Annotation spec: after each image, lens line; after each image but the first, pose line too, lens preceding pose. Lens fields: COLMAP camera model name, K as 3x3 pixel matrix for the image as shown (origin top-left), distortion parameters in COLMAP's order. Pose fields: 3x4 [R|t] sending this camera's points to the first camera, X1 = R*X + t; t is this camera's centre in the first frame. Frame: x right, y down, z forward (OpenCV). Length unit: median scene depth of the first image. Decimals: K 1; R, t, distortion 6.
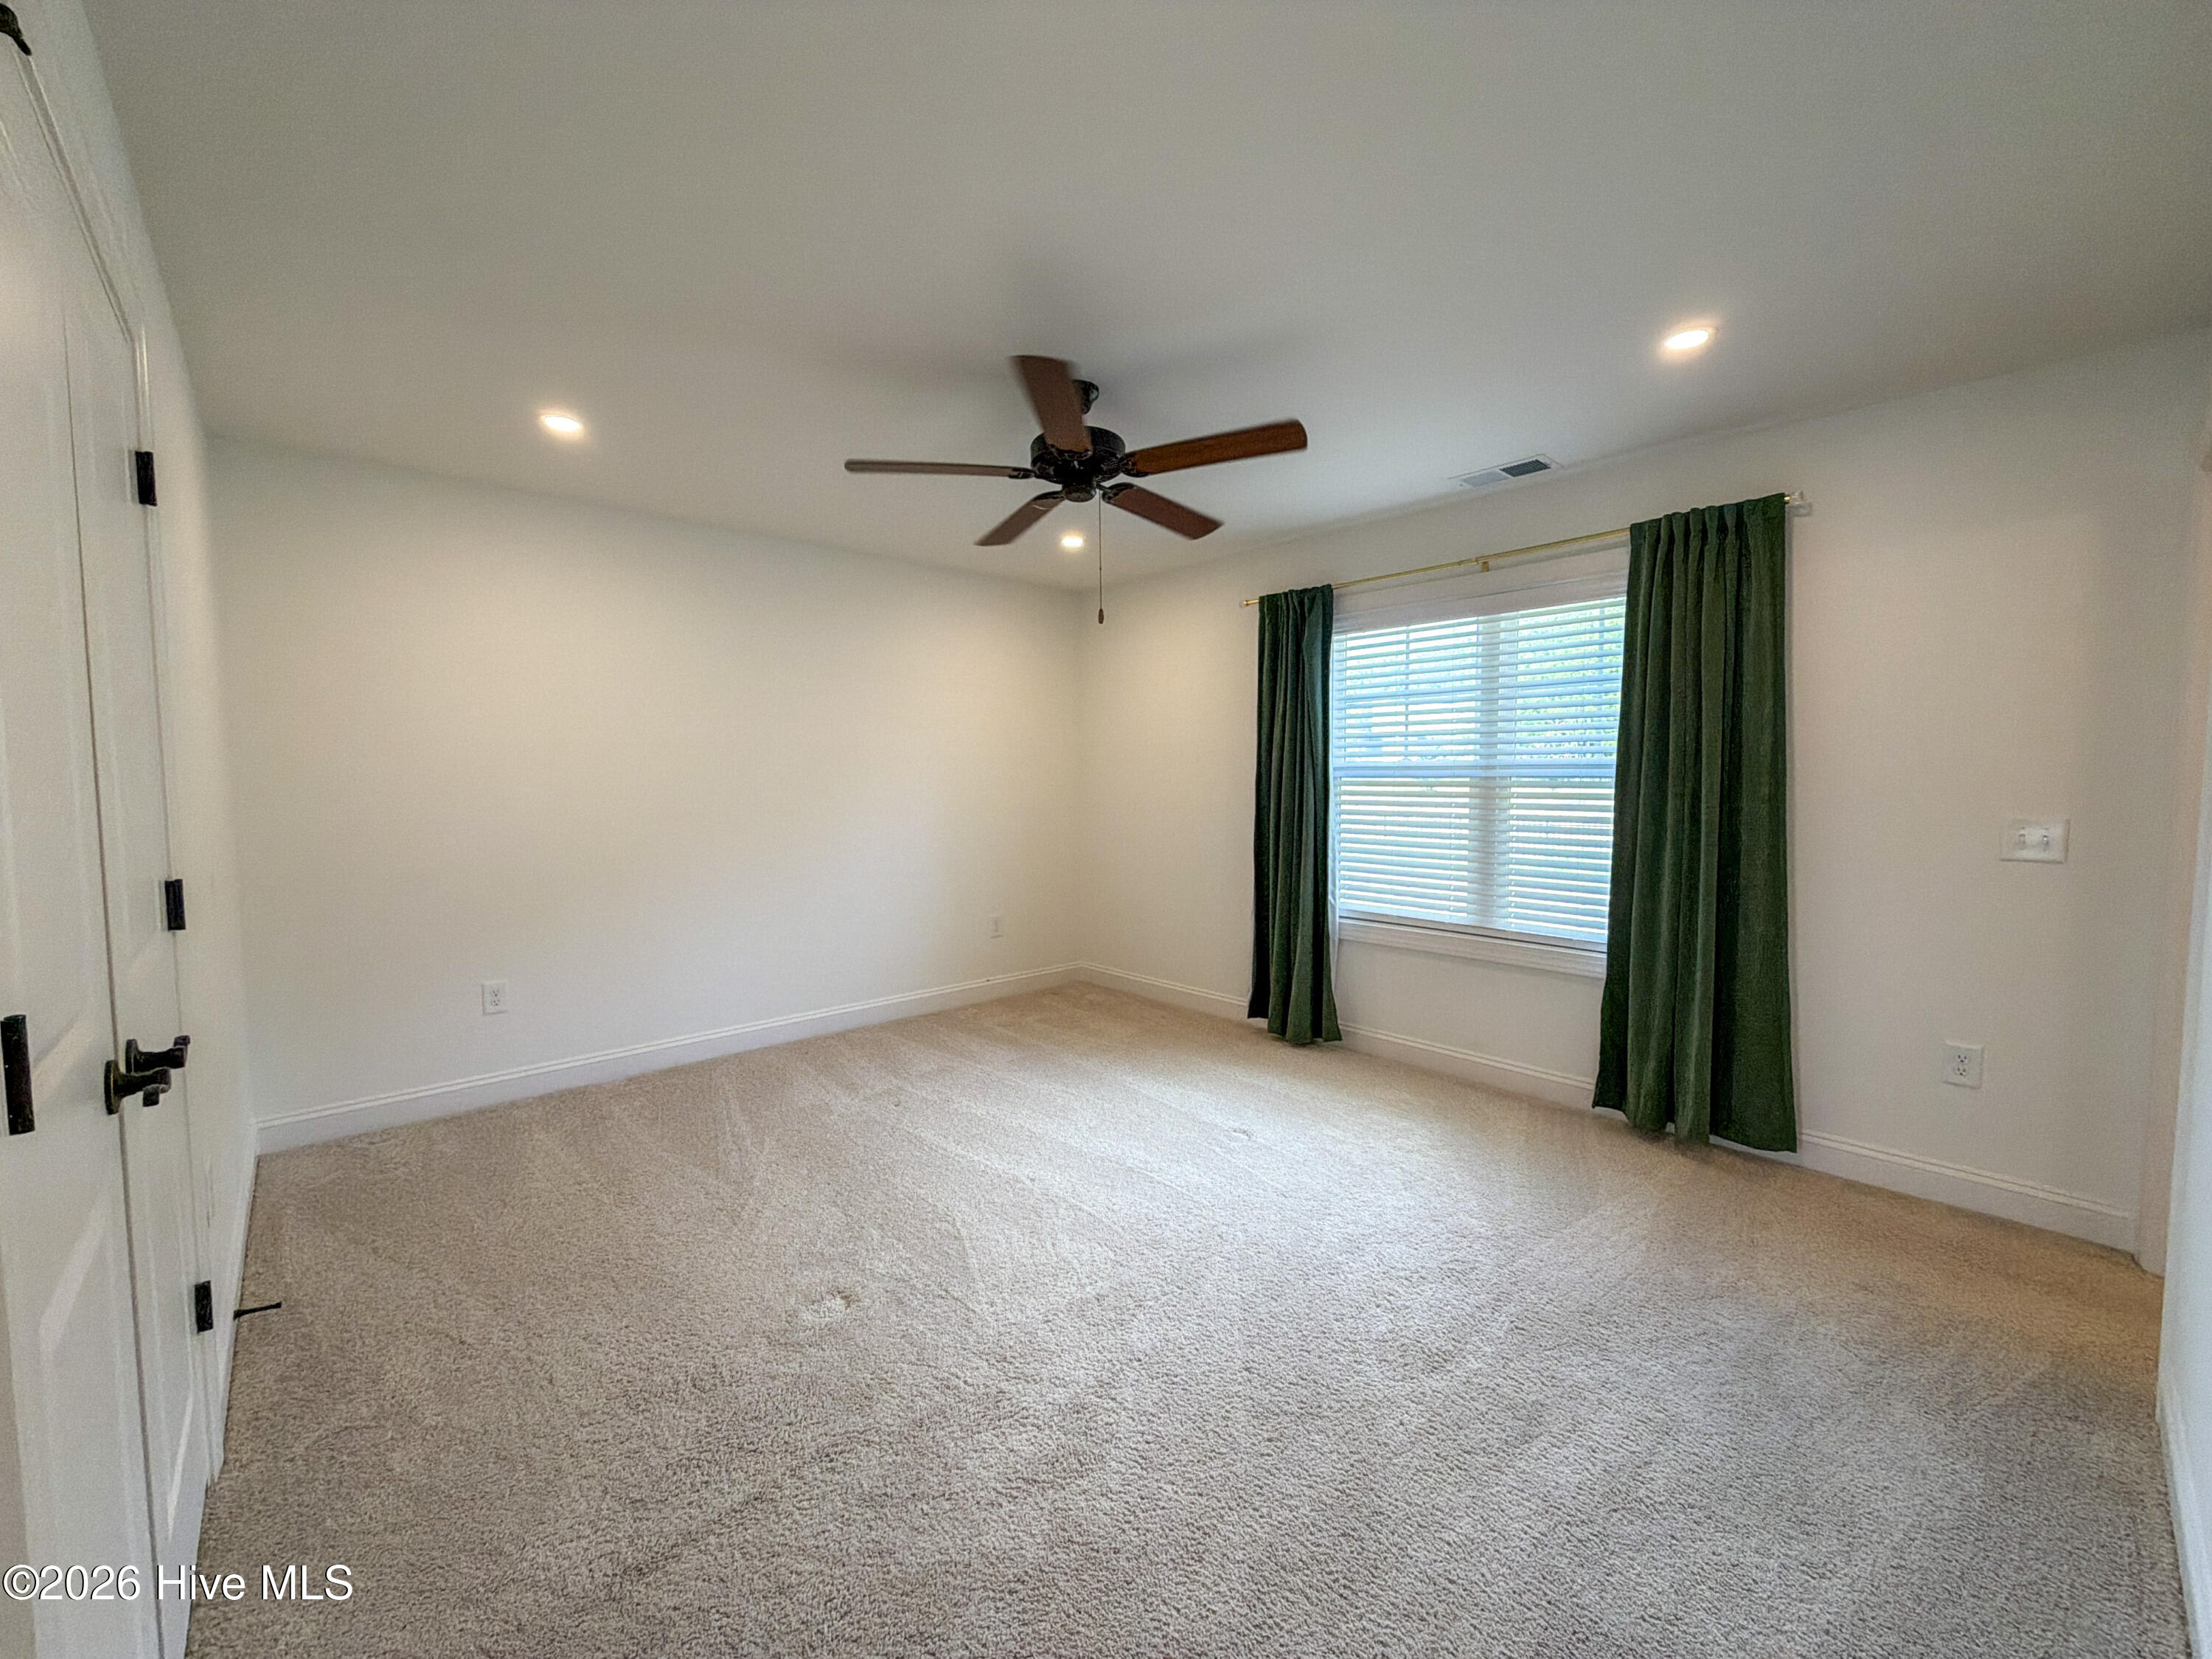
lens RADIAL K [[888.8, 0, 1106.0], [0, 888.8, 829.5], [0, 0, 1]] dist [0.003076, 0.000062]
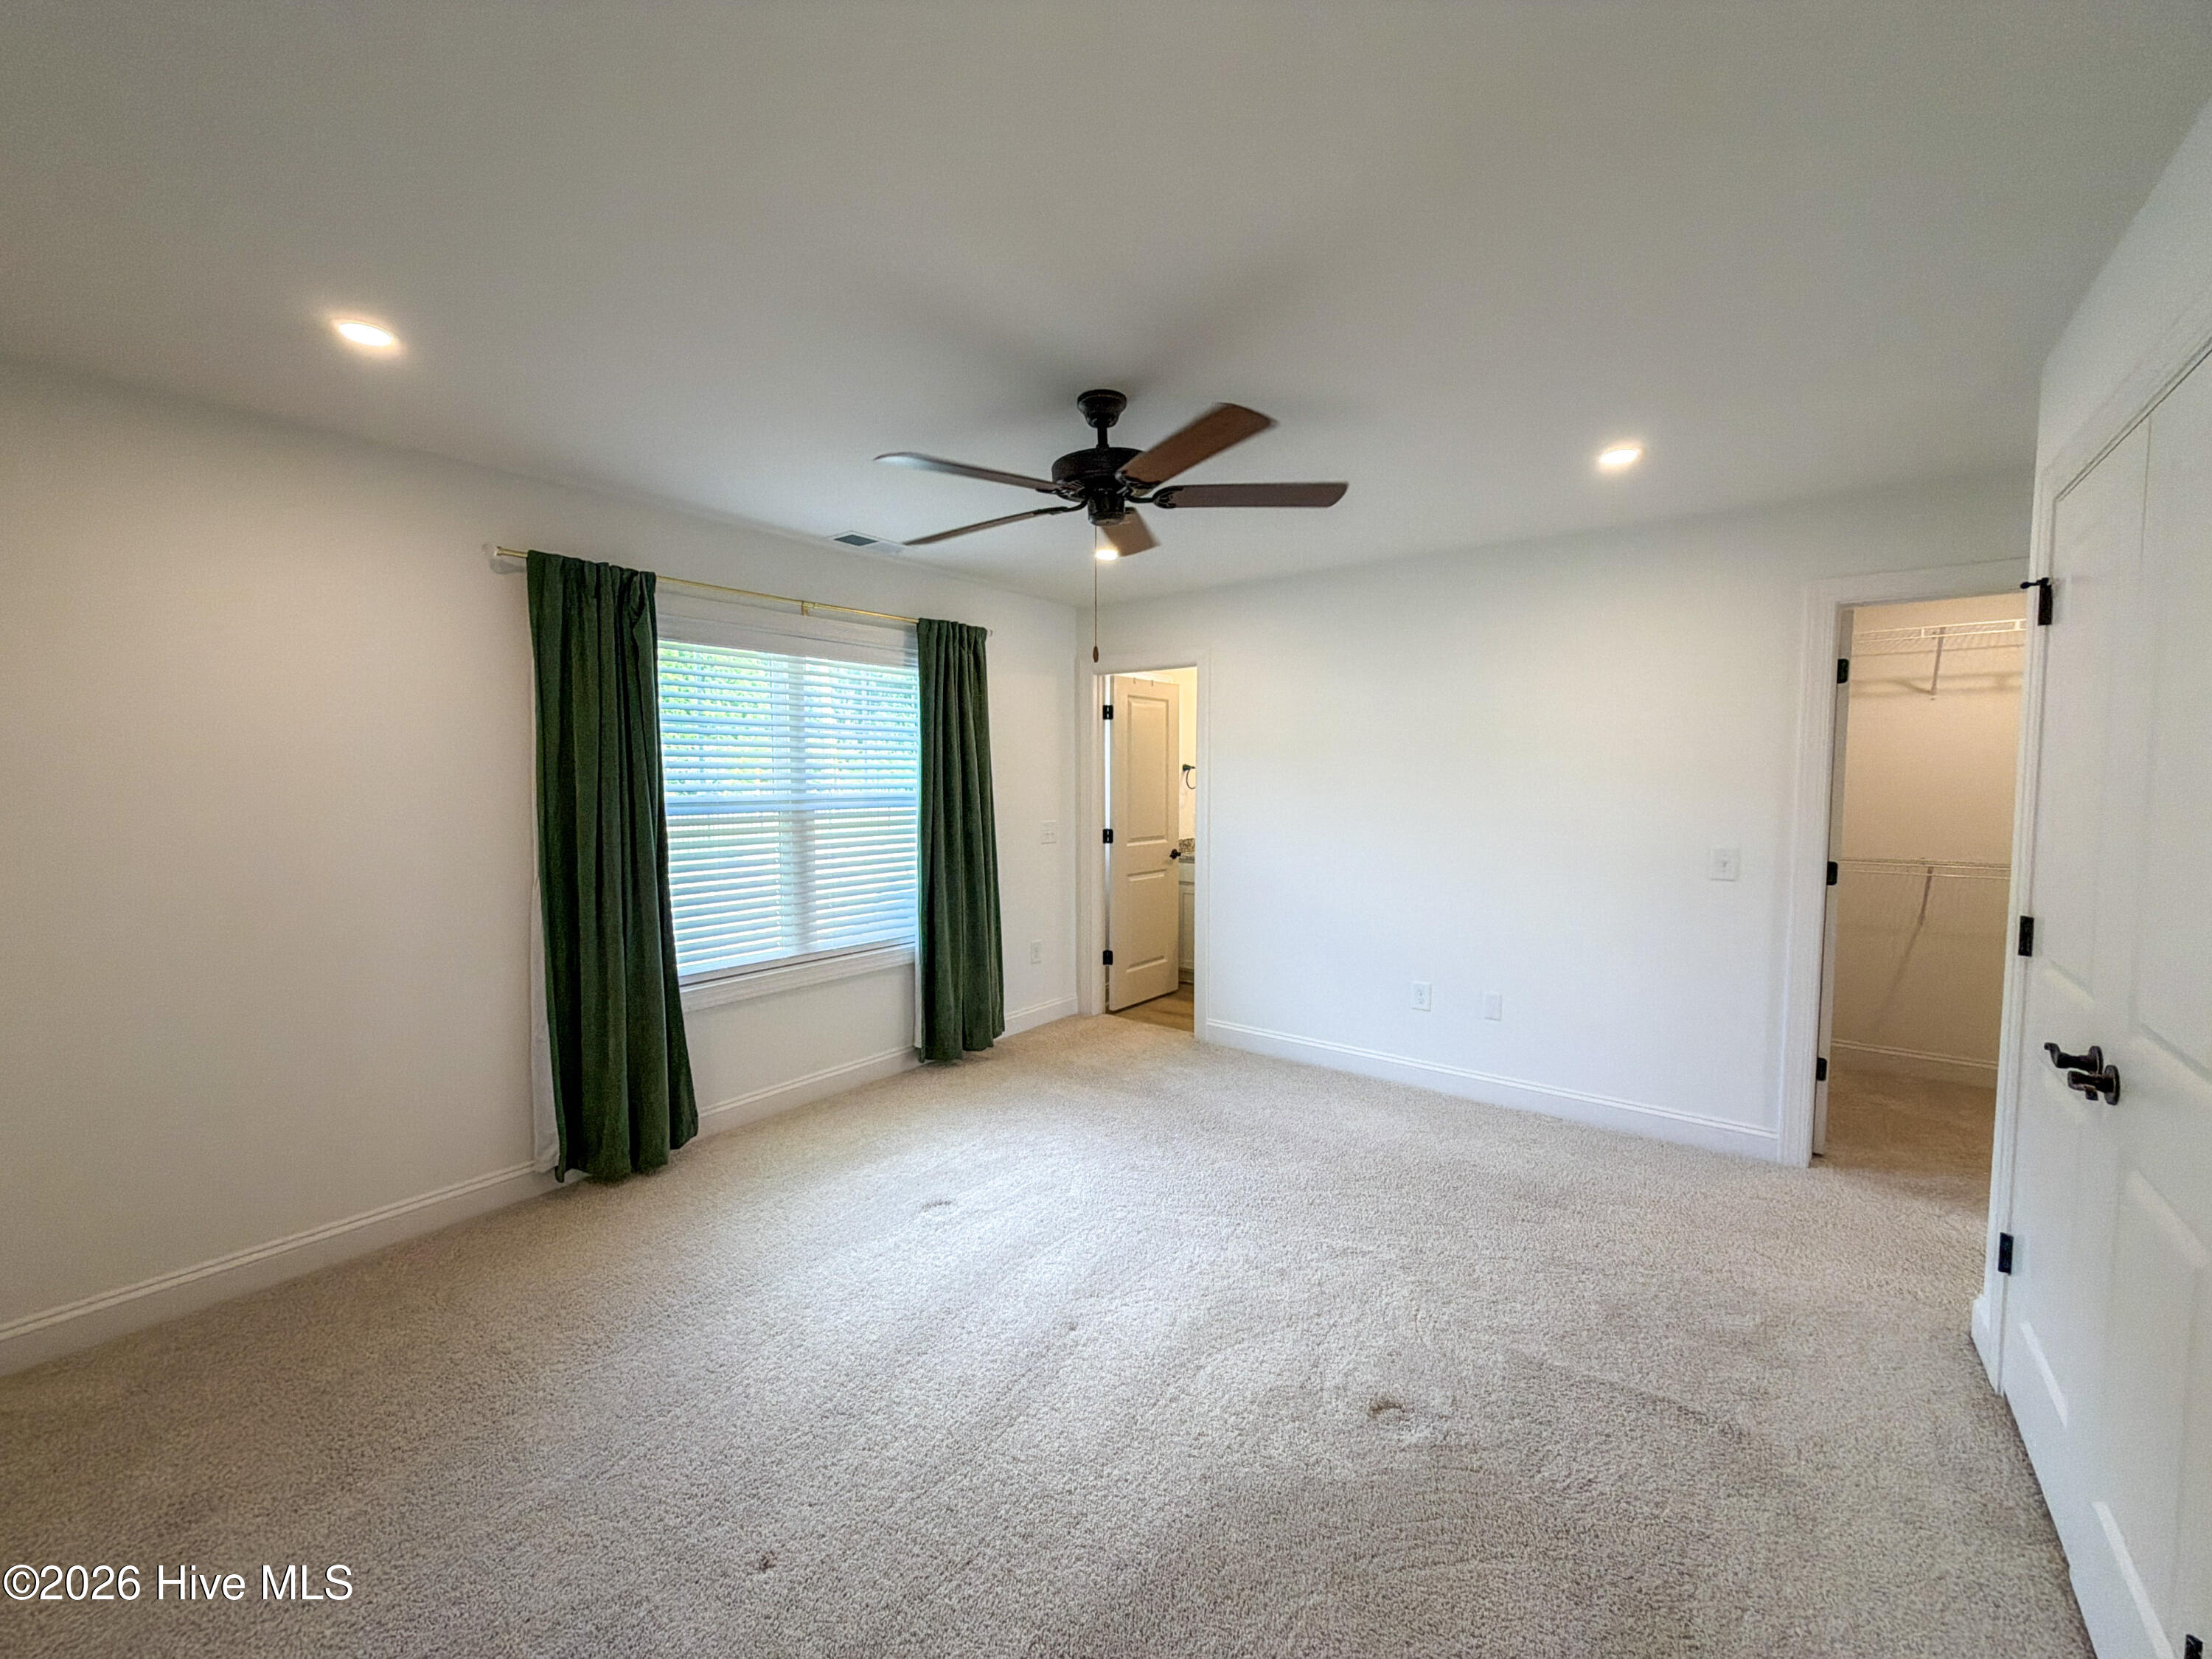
lens RADIAL K [[888.8, 0, 1106.0], [0, 888.8, 829.5], [0, 0, 1]] dist [0.003076, 0.000062]
pose [[-0.179993, -0.055209, 0.982117, -0.666829], [0.061379, 0.995848, 0.067229, -0.085567], [-0.981751, 0.072382, -0.175857, 0.836452]]
